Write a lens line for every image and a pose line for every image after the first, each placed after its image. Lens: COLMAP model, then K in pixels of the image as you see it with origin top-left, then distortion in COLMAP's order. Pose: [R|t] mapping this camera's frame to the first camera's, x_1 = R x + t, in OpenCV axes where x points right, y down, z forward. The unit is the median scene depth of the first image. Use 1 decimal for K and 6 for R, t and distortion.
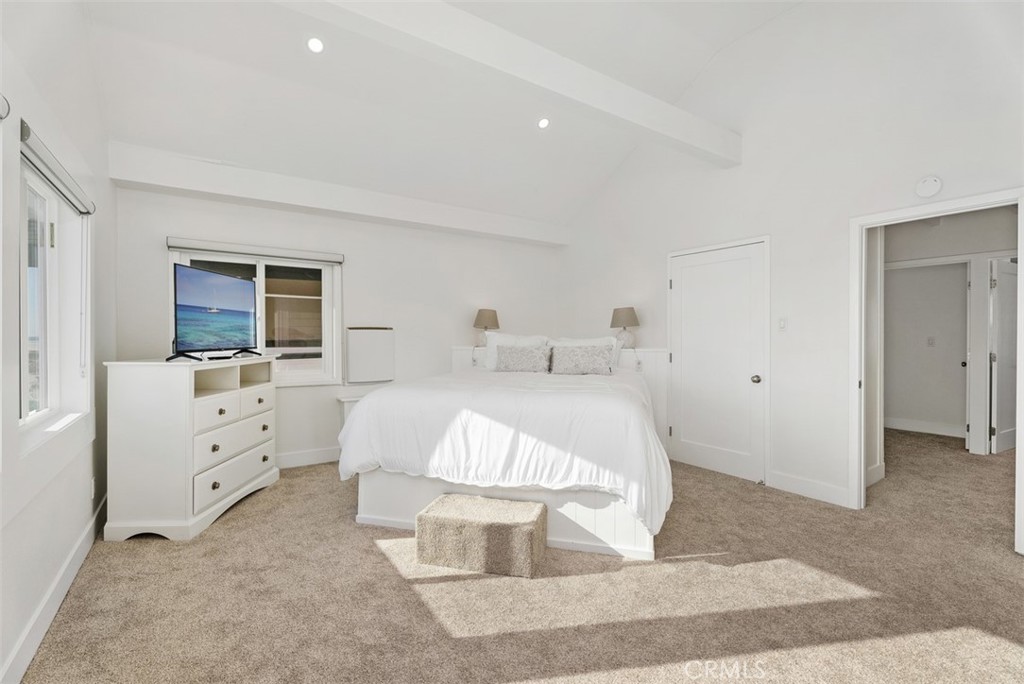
lens RADIAL K [[456.6, 0, 511.4], [0, 456.6, 338.5], [0, 0, 1]] dist [0.001863, 0.000372]
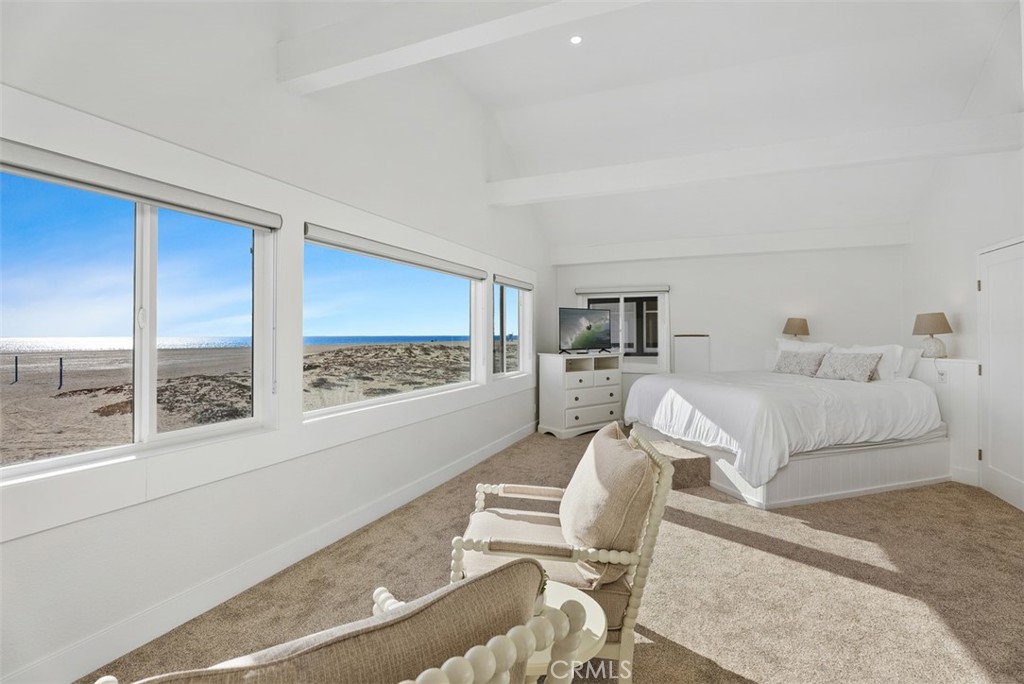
lens RADIAL K [[488.7, 0, 512.6], [0, 488.7, 336.5], [0, 0, 1]] dist [-0.001989, -0.000417]
pose [[0.541507, 0.003321, -0.840690, 0.911106], [-0.000200, 0.999993, 0.003821, -0.035854], [0.840696, -0.001902, 0.541504, -0.352196]]
